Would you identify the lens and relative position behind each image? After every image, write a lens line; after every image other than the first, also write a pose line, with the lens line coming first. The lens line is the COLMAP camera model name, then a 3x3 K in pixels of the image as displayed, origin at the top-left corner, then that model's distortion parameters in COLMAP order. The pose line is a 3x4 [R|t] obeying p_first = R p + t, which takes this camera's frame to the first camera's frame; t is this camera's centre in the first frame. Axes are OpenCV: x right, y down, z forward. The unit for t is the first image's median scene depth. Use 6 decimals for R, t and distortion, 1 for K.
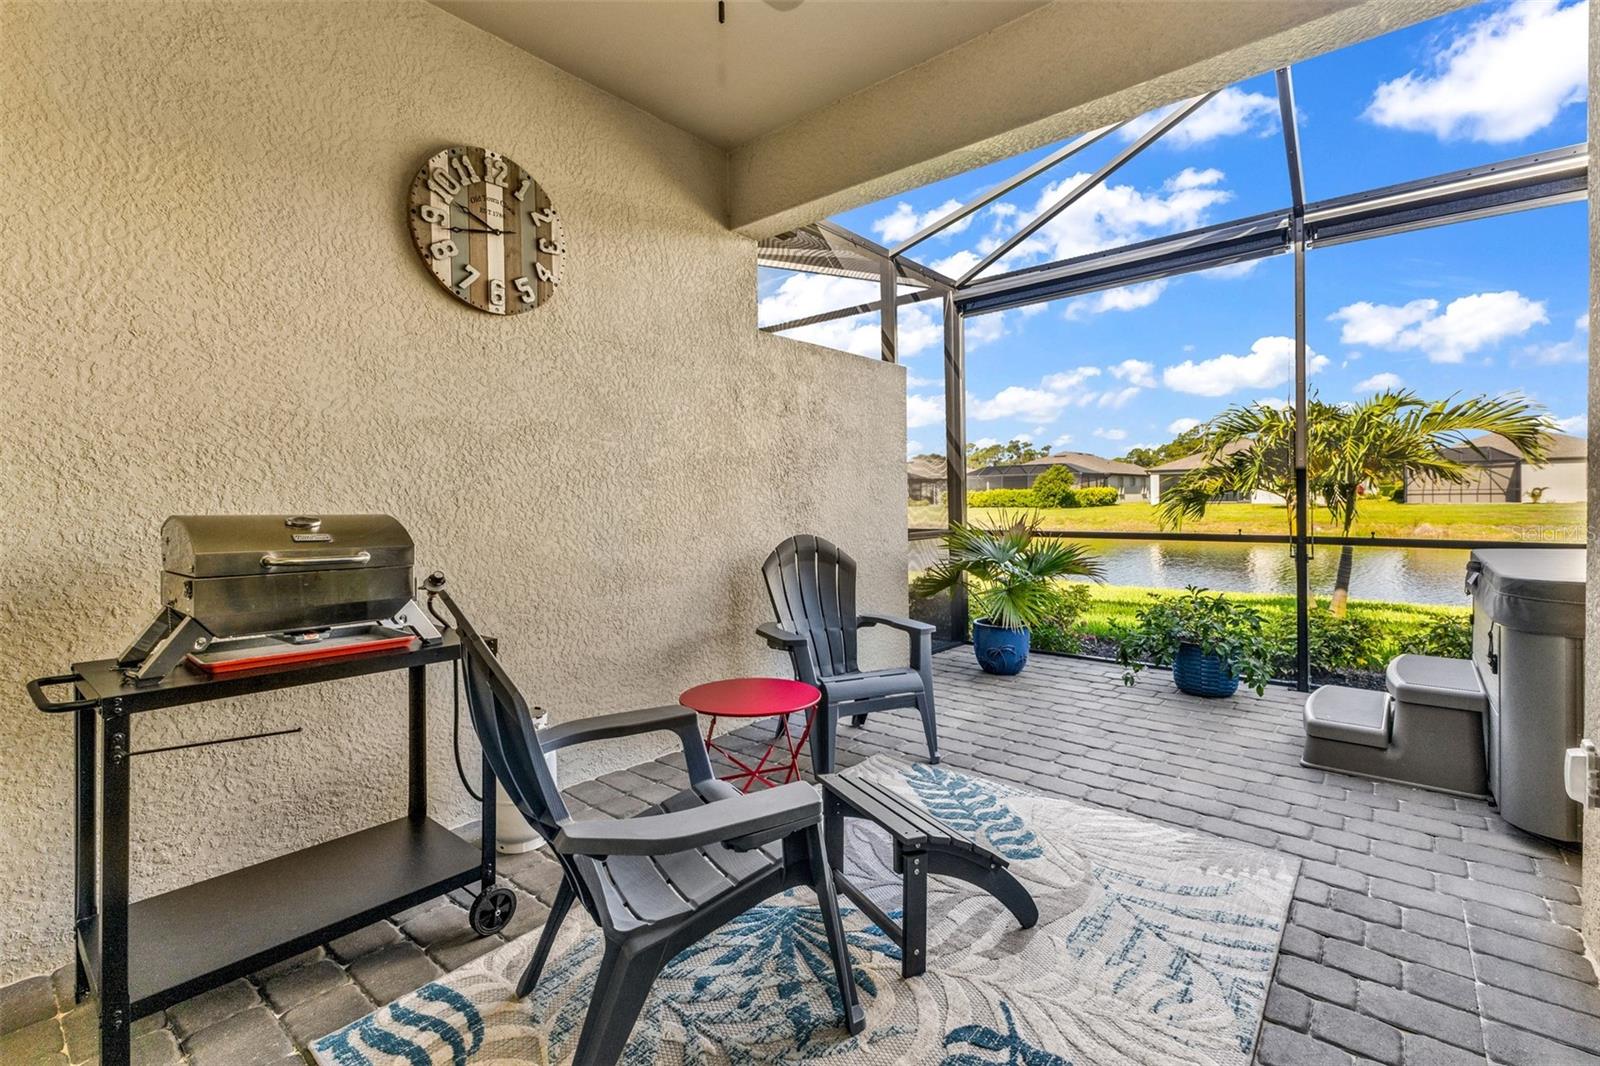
lens RADIAL K [[719.2, 0, 801.5], [0, 719.2, 490.6], [0, 0, 1]] dist [-0.000158, 0.000237]
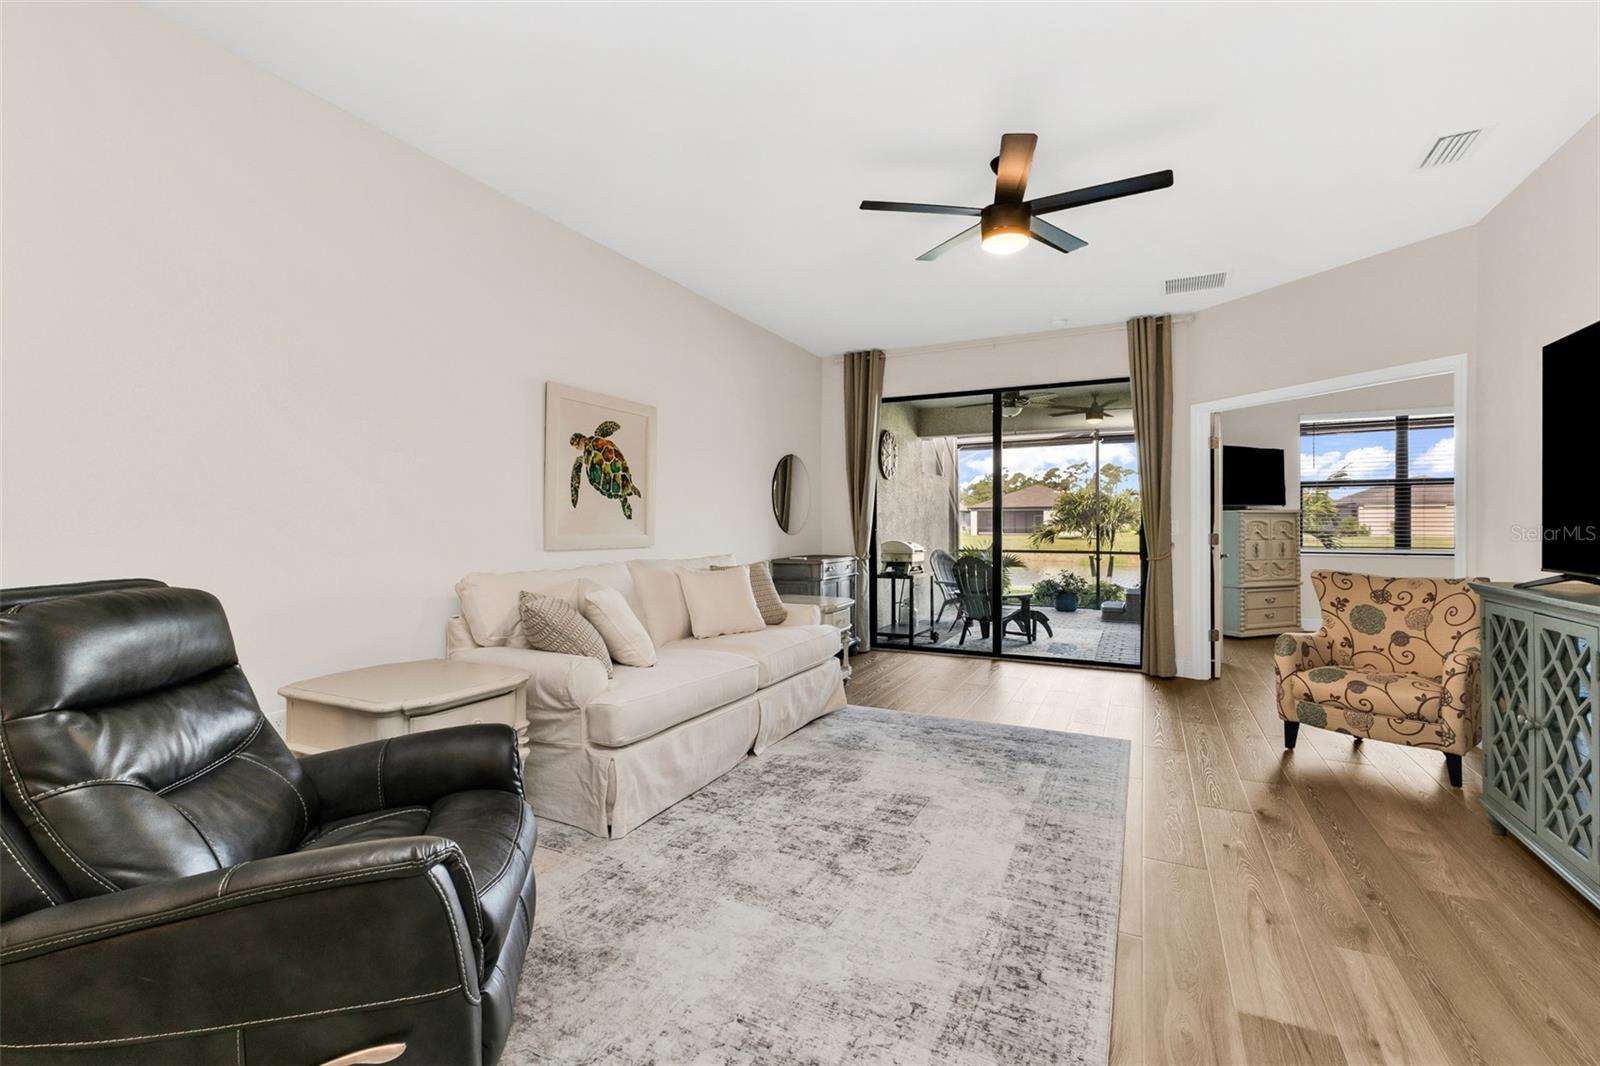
lens RADIAL K [[694.9, 0, 806.4], [0, 694.9, 524.4], [0, 0, 1]] dist [0.000646, 0.000100]
pose [[0.972412, -0.001704, 0.233265, -0.966459], [0.001140, 0.999996, 0.002555, -0.043467], [-0.233269, -0.002219, 0.972410, -1.267641]]
